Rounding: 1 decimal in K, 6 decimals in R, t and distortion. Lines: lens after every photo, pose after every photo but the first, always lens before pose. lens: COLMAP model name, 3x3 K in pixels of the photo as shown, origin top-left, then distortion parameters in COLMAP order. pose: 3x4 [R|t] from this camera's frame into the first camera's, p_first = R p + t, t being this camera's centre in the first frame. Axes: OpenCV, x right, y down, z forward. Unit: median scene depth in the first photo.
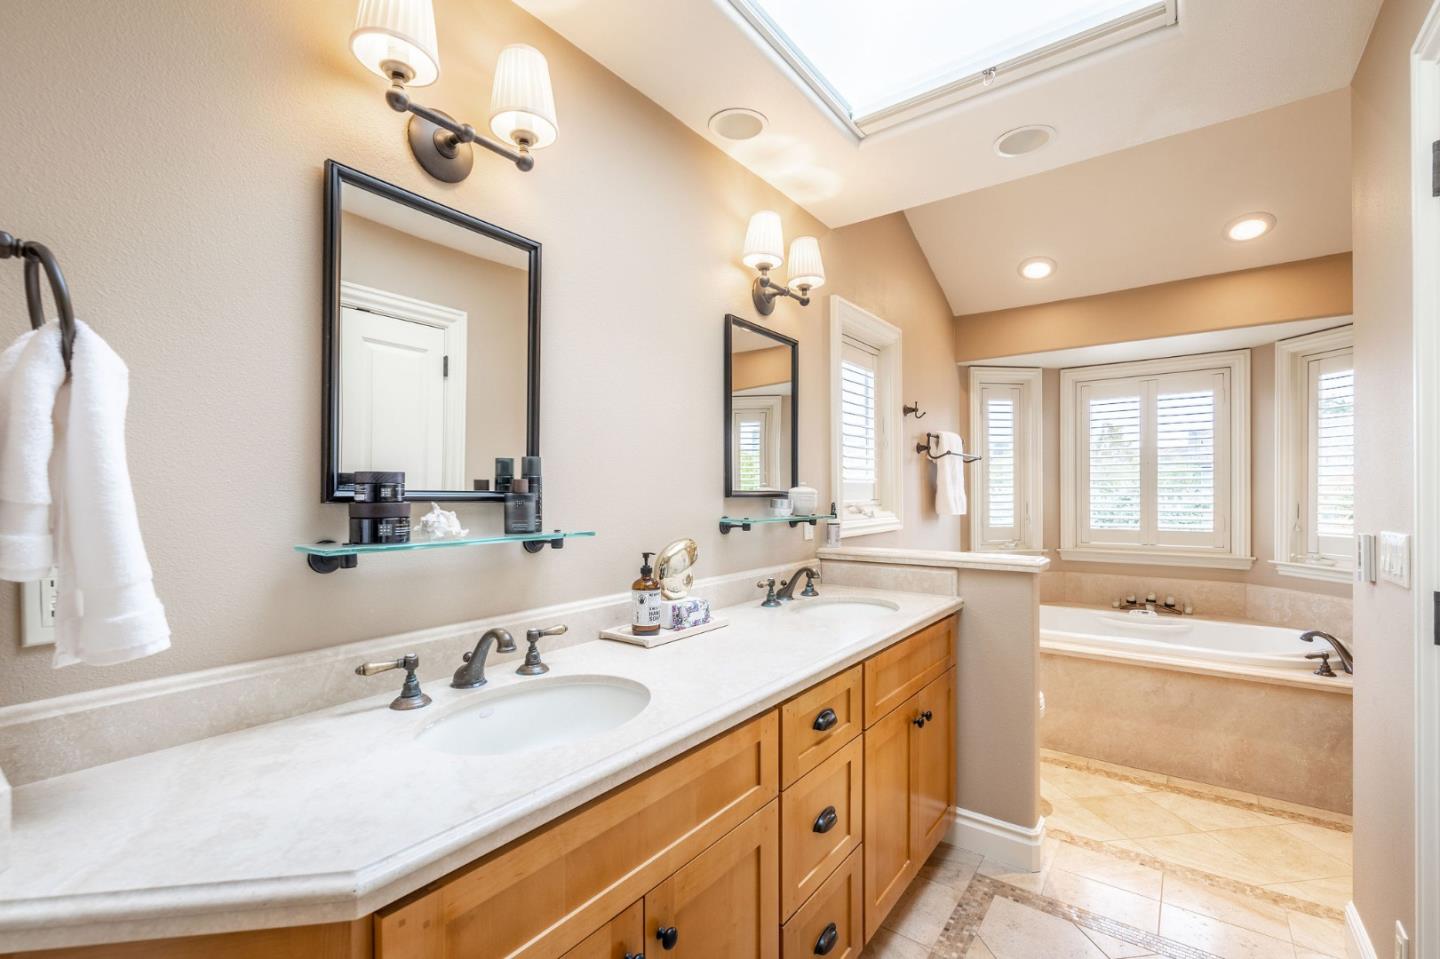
lens RADIAL K [[636.1, 0, 721.7], [0, 636.1, 491.6], [0, 0, 1]] dist [-0.002405, 0.000380]
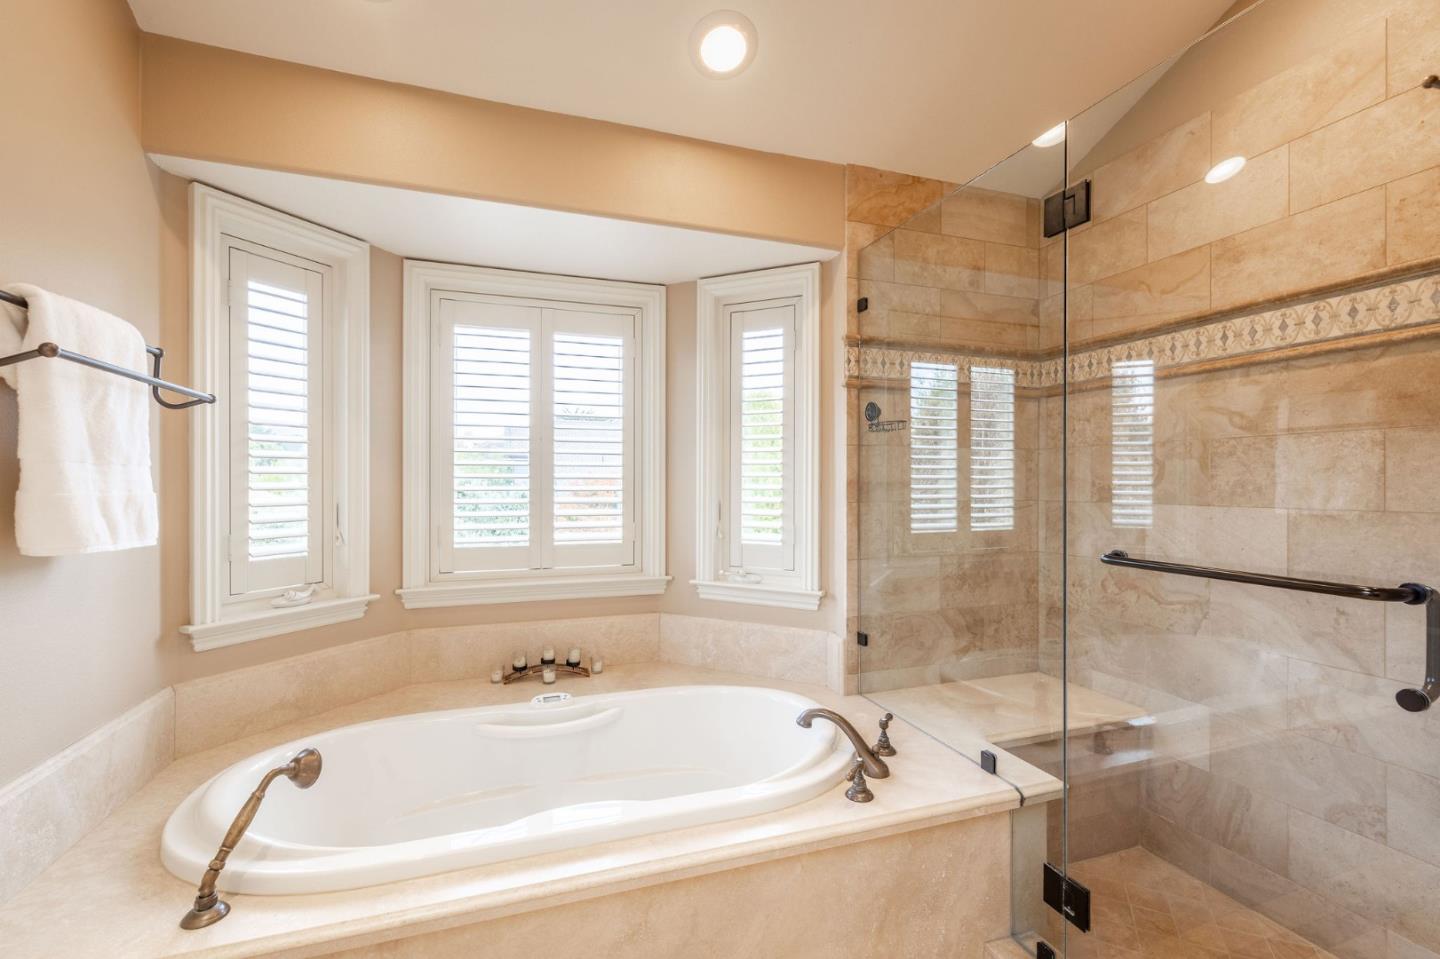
lens RADIAL K [[636.1, 0, 722.1], [0, 636.1, 486.8], [0, 0, 1]] dist [-0.002405, 0.000380]
pose [[0.558078, -0.000818, 0.829788, 0.259972], [-0.006253, 0.999967, 0.005191, -0.001890], [-0.829765, -0.008086, 0.558055, 0.522004]]
